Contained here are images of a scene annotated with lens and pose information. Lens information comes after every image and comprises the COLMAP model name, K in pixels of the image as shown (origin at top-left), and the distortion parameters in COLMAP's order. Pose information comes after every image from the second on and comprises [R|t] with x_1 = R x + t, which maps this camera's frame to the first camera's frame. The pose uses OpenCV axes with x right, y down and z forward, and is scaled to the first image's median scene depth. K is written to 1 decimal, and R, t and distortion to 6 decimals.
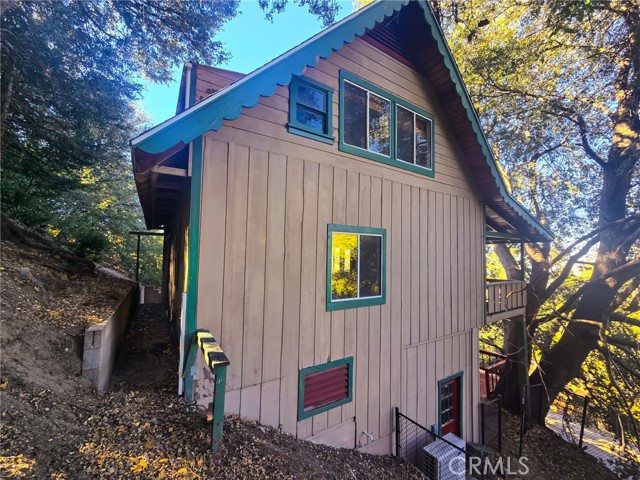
lens RADIAL K [[261.9, 0, 319.9], [0, 261.9, 240.0], [0, 0, 1]] dist [-0.001678, -0.000107]
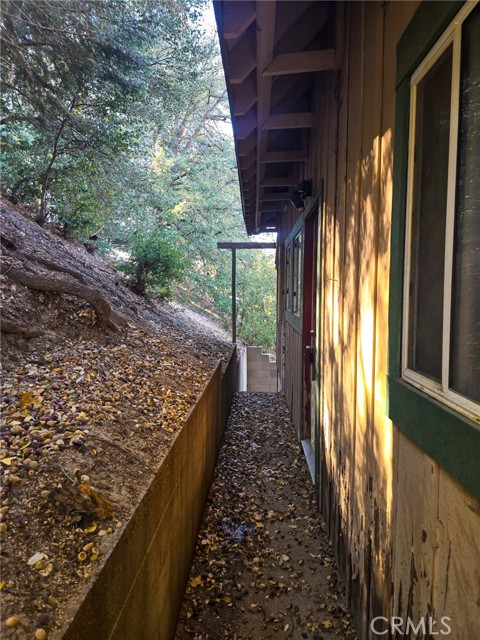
lens RADIAL K [[424.8, 0, 240.0], [0, 424.8, 319.3], [0, 0, 1]] dist [0.031821, 0.001123]
pose [[0.824948, 0.029823, -0.564422, -0.211980], [0.035779, 0.993849, 0.104807, 0.029246], [0.564075, -0.106655, 0.818806, 0.316759]]
